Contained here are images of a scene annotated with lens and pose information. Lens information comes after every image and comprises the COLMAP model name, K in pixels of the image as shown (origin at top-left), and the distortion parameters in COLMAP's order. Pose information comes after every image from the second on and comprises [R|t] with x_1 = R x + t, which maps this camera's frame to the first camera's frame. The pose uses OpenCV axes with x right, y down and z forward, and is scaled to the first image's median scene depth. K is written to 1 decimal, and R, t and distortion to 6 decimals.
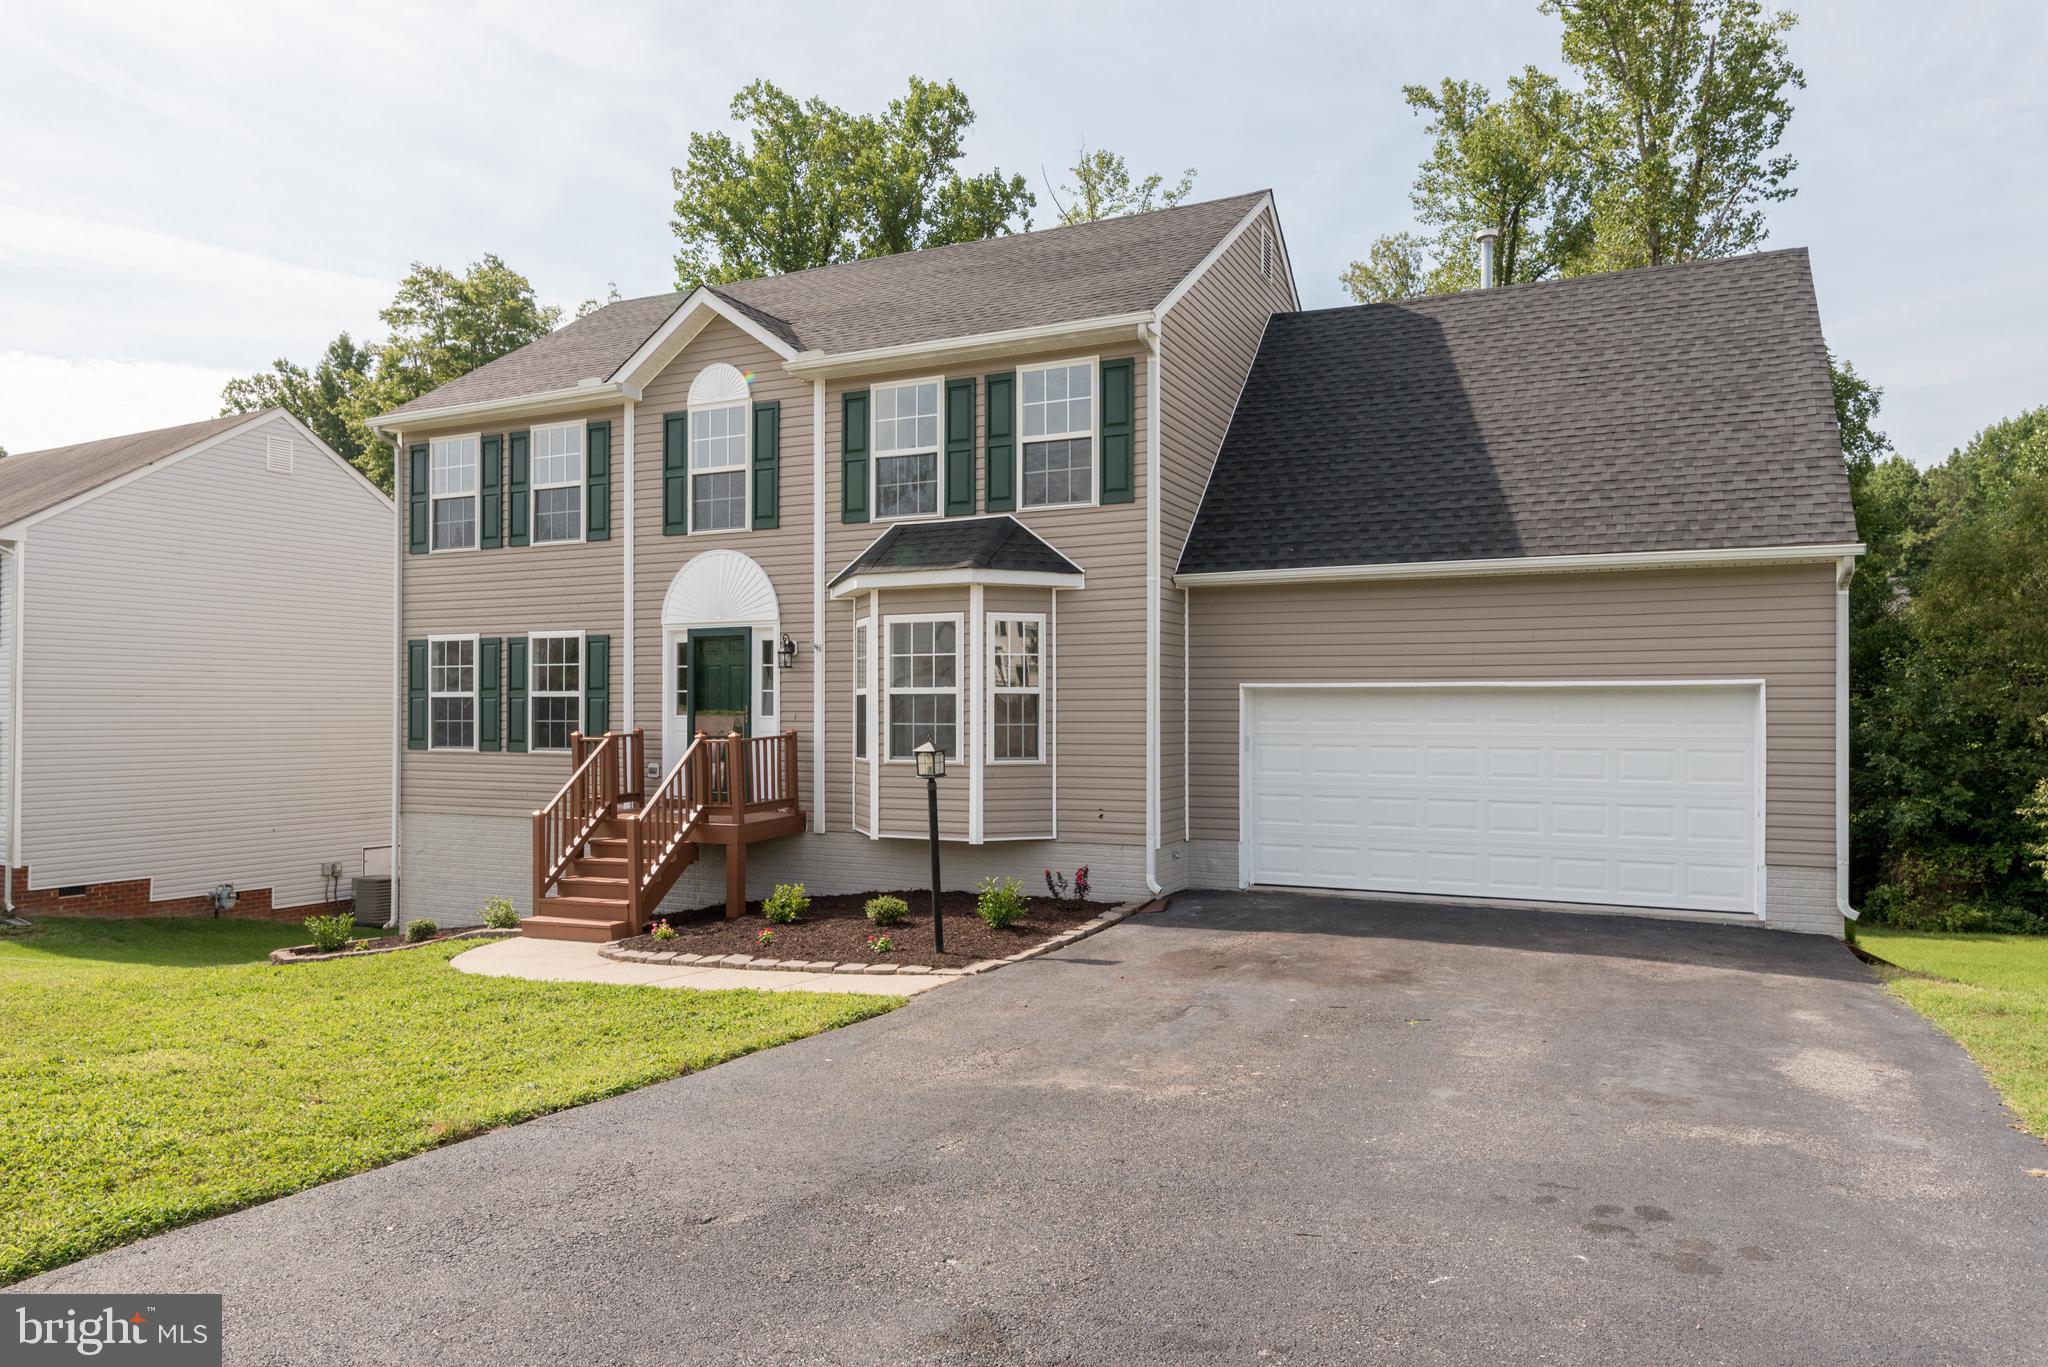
lens RADIAL K [[1288.8, 0, 1068.3], [0, 1288.8, 699.3], [0, 0, 1]] dist [-0.001932, 0.001021]
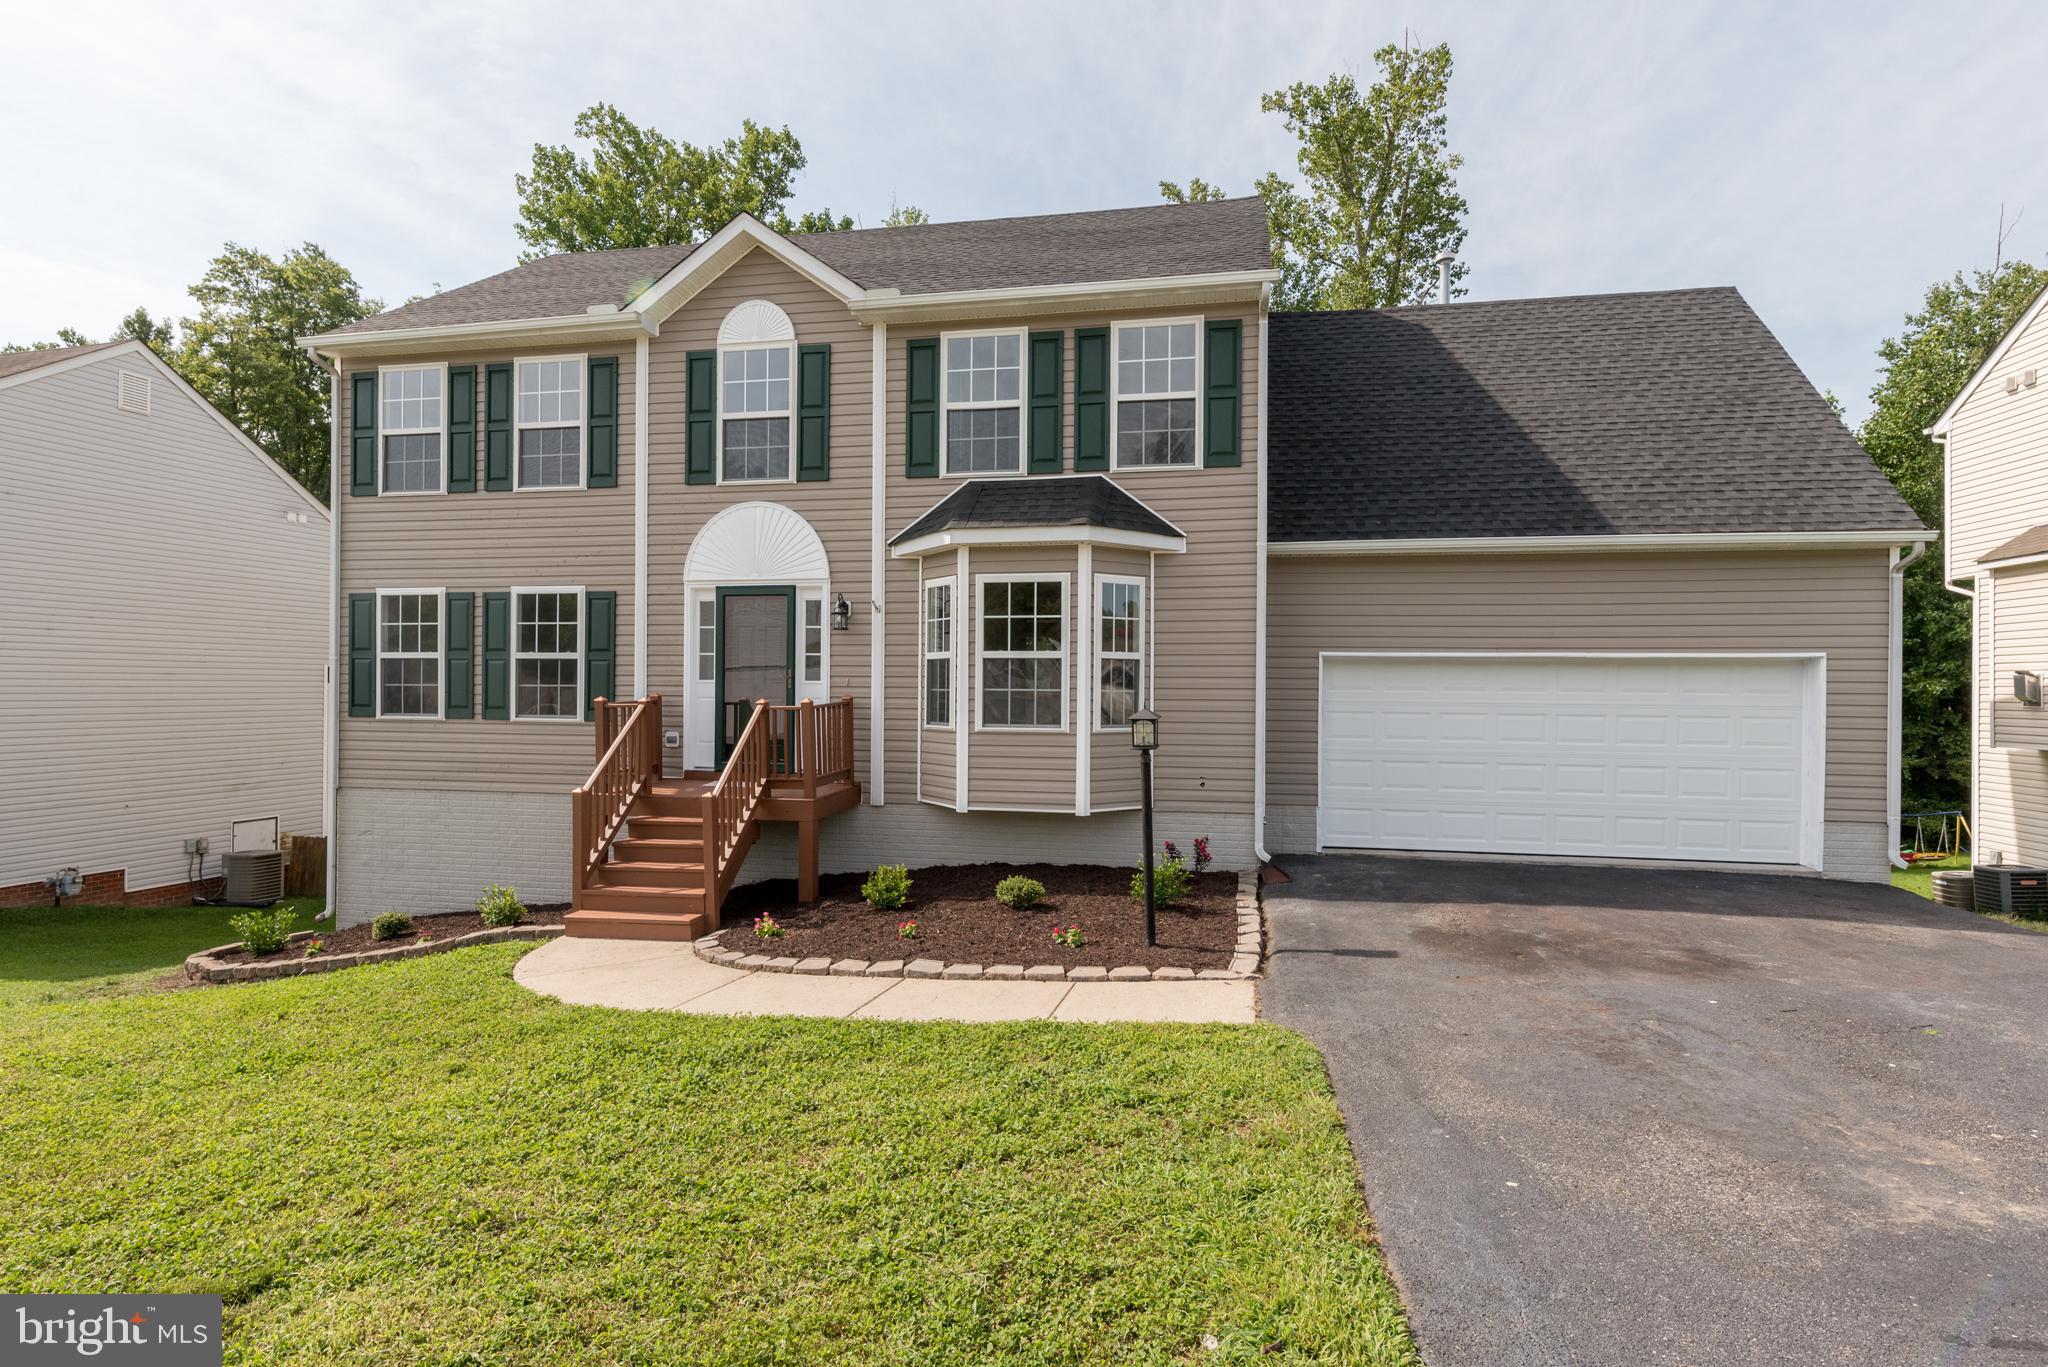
lens RADIAL K [[1017.0, 0, 1051.6], [0, 1017.0, 686.0], [0, 0, 1]] dist [-0.001816, -0.000778]
pose [[0.972288, 0.006475, 0.233698, -0.230811], [-0.008645, 0.999929, 0.008260, 0.008702], [-0.233628, -0.010051, 0.972274, 0.233338]]
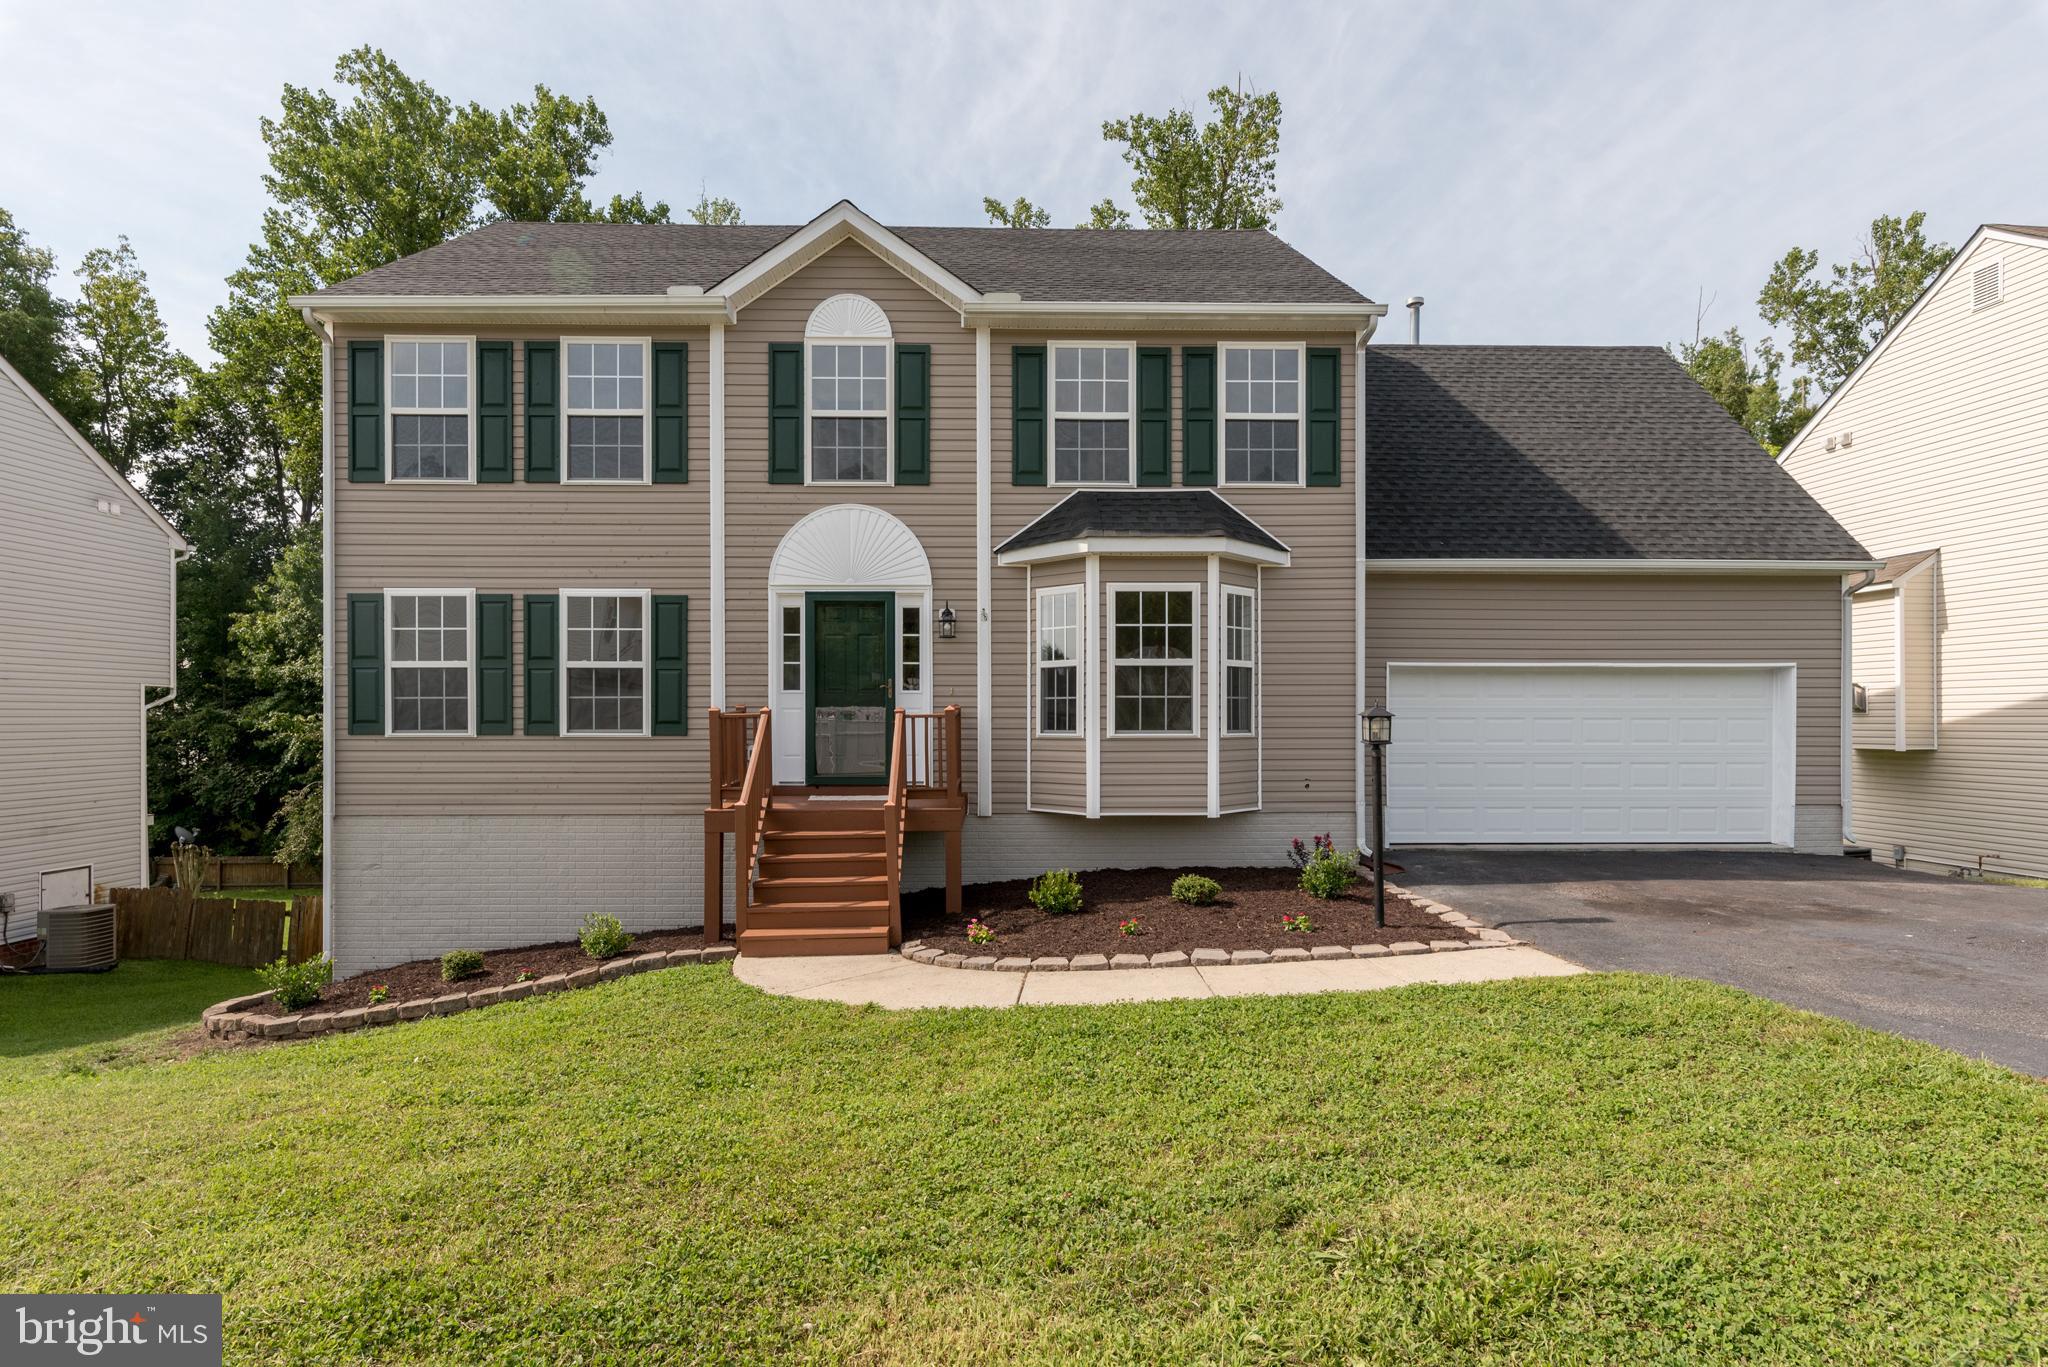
lens RADIAL K [[1049.6, 0, 1028.3], [0, 1049.6, 718.8], [0, 0, 1]] dist [-0.001800, -0.001217]
pose [[0.900666, -0.002195, 0.434507, -0.468803], [-0.002644, 0.999941, 0.010530, 0.024183], [-0.434504, -0.010633, 0.900607, 0.286809]]
